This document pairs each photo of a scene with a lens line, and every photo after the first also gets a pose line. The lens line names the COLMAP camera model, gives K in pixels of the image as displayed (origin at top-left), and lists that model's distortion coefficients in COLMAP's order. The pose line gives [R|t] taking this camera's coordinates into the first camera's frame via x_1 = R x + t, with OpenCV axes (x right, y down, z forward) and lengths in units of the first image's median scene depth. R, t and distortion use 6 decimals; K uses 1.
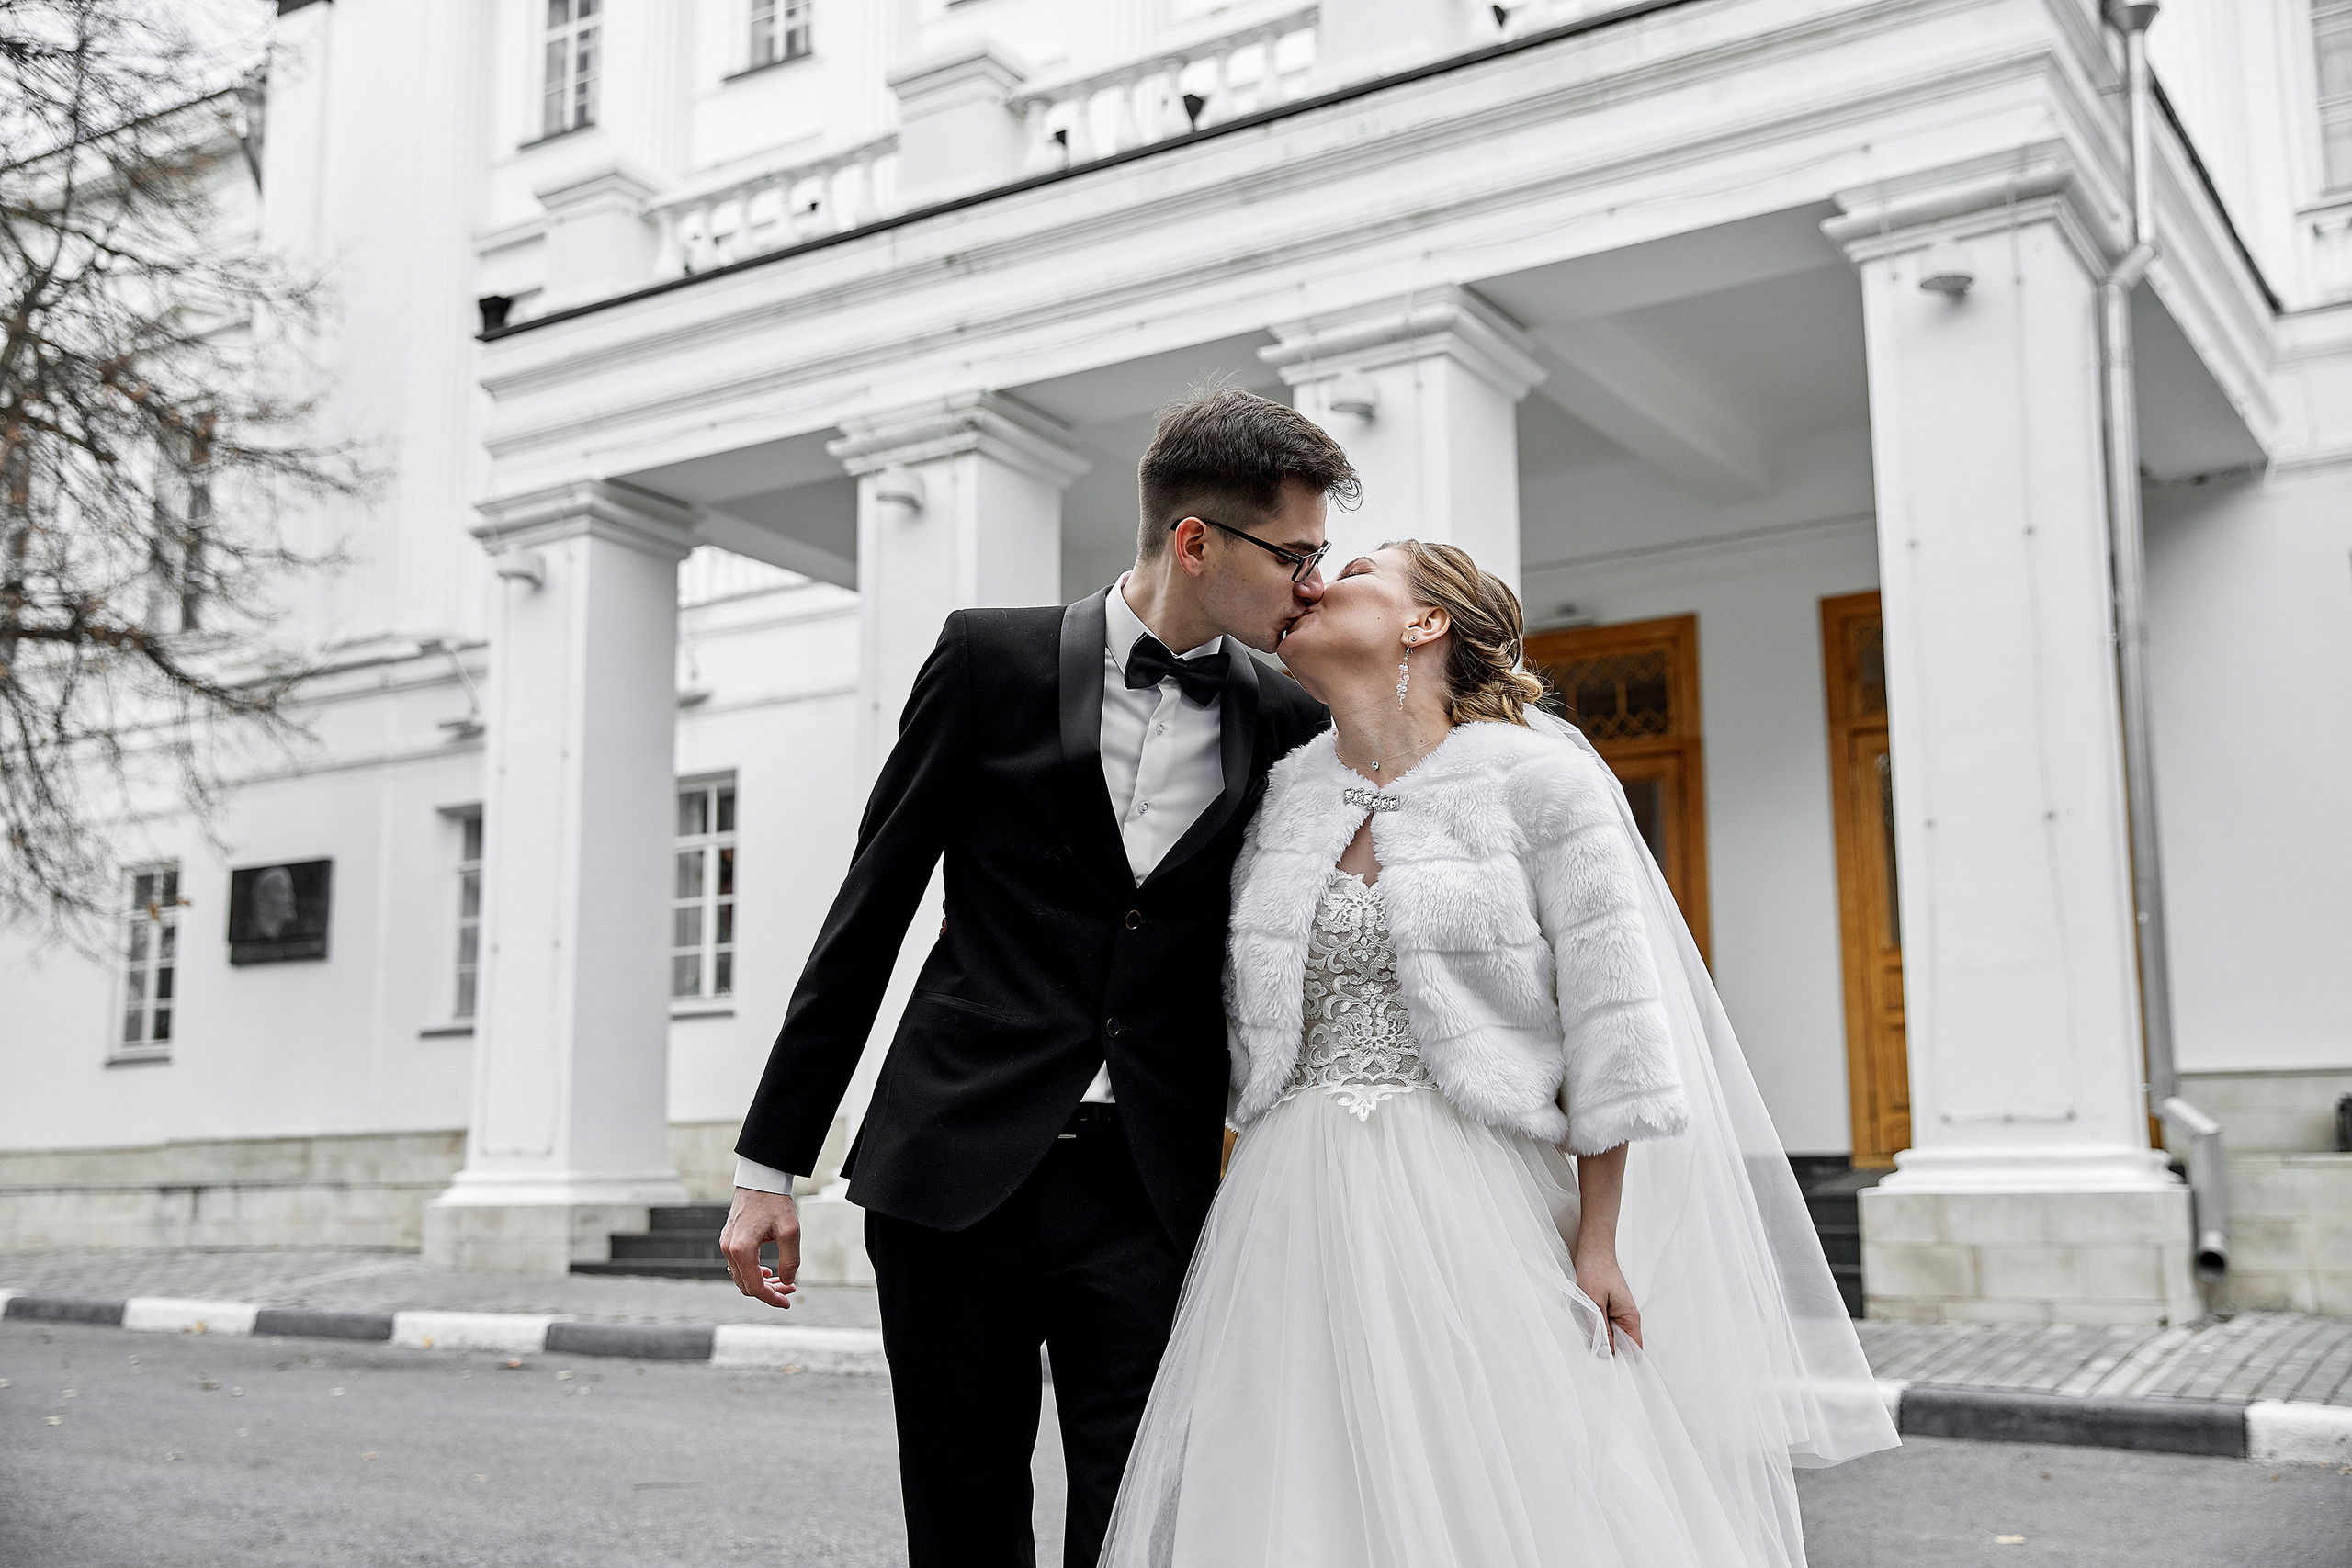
lens RADIAL K [[2471.9, 0, 1172.5], [0, 2471.9, 769.9], [0, 0, 1]] dist [0.034463, 0.000000]
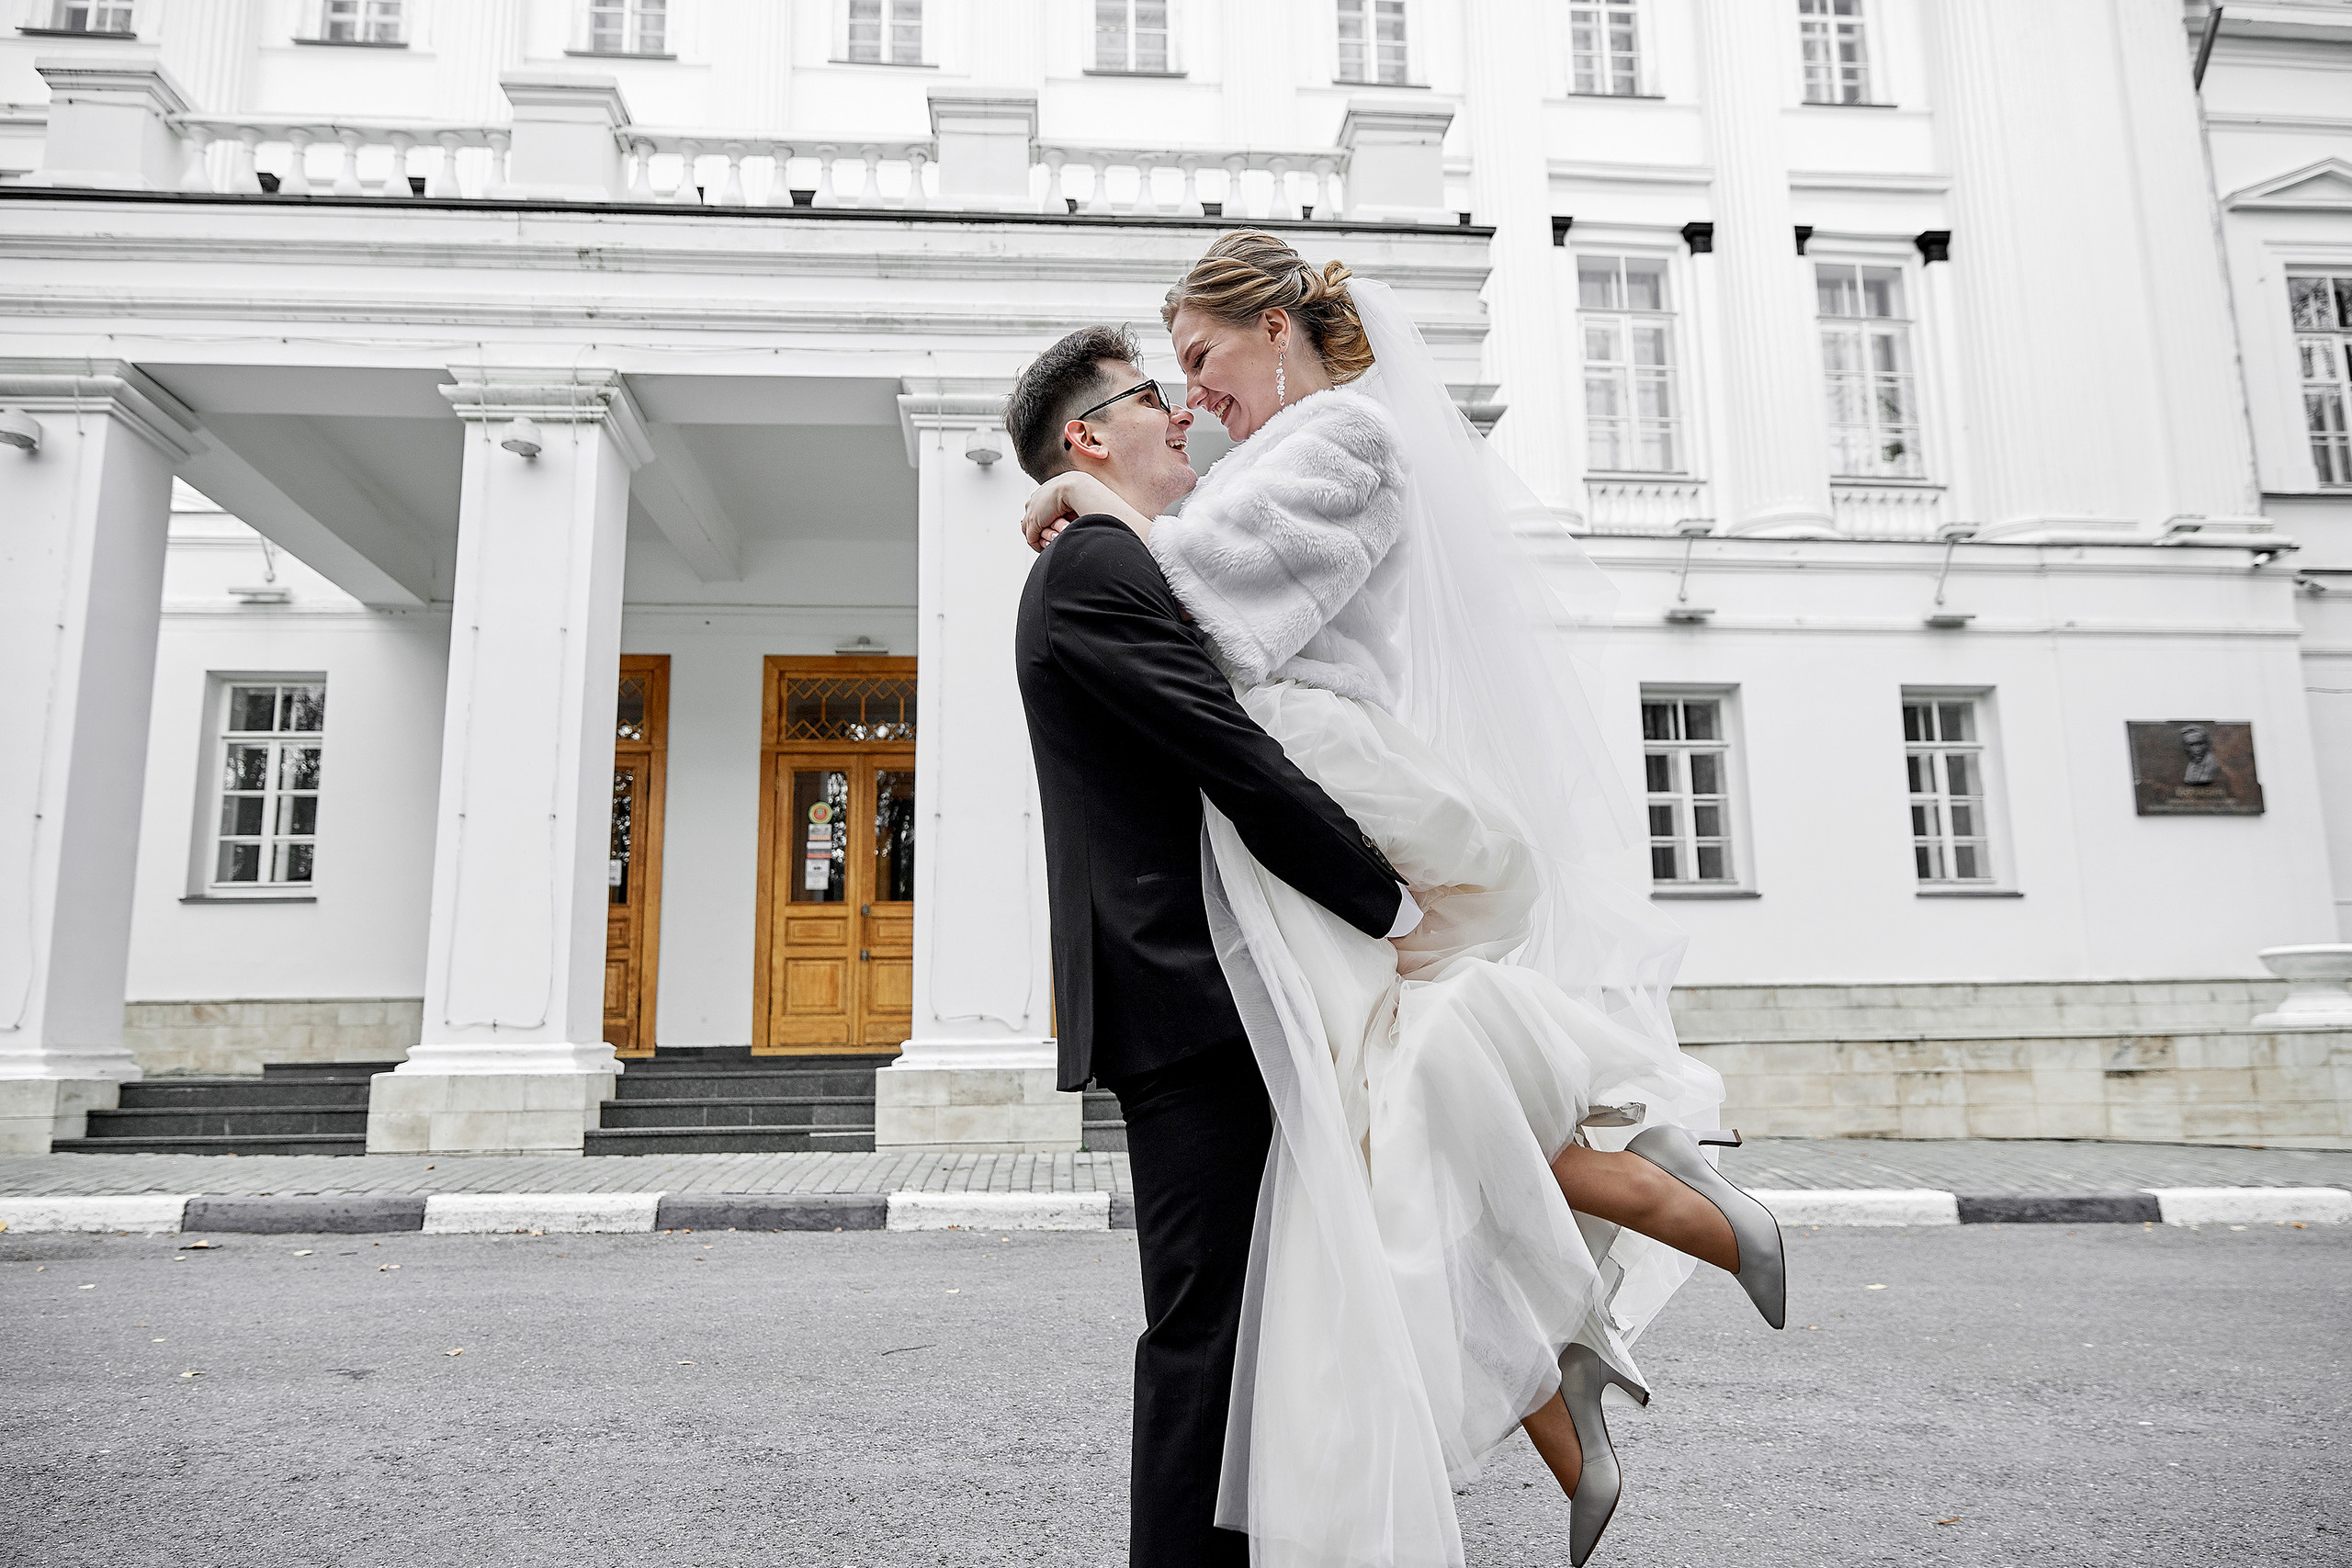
lens RADIAL K [[1628.3, 0, 1186.3], [0, 1628.3, 786.0], [0, 0, 1]] dist [-0.001081, 0.008554]
pose [[0.795939, 0.101408, 0.596823, -0.288368], [-0.098153, 0.994443, -0.038069, 0.039987], [-0.597367, -0.028279, 0.801469, 0.219959]]
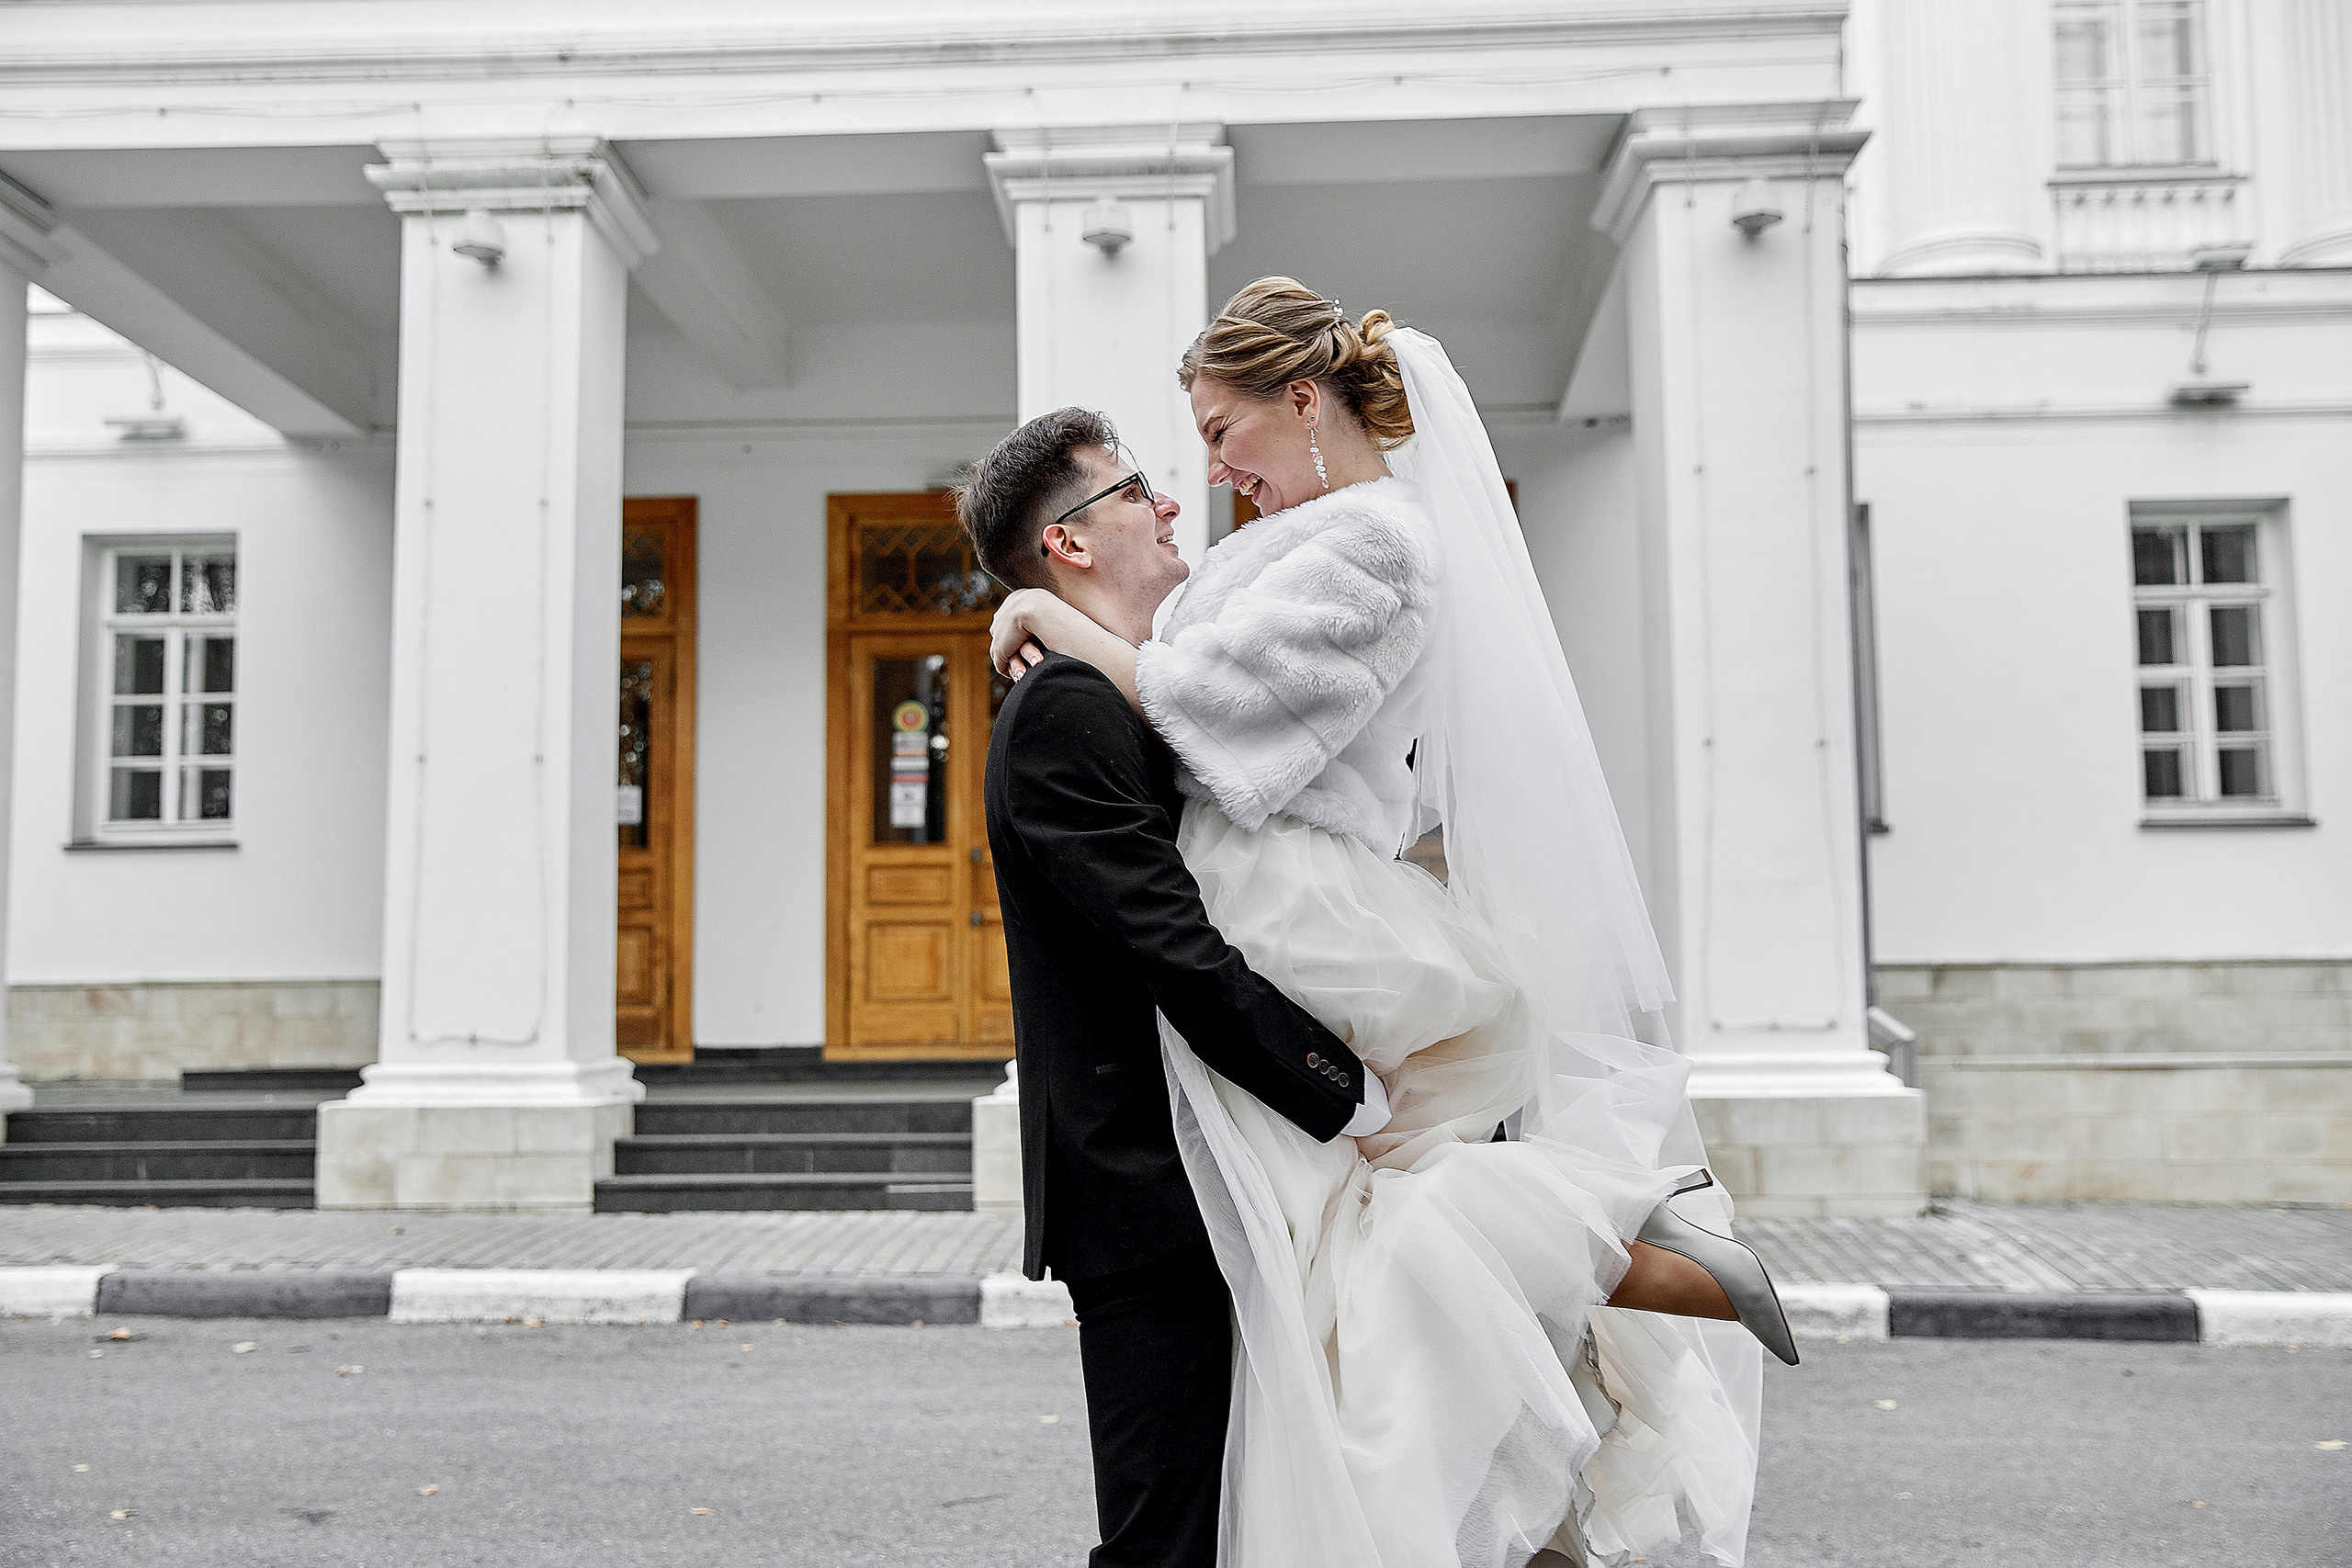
lens RADIAL K [[2471.9, 0, 1186.4], [0, 2471.9, 791.4], [0, 0, 1]] dist [0.034463, 0.000000]
pose [[0.864785, 0.050806, 0.499565, -0.301135], [-0.084903, 0.995338, 0.045748, 0.009728], [-0.494912, -0.081977, 0.865068, 0.158164]]
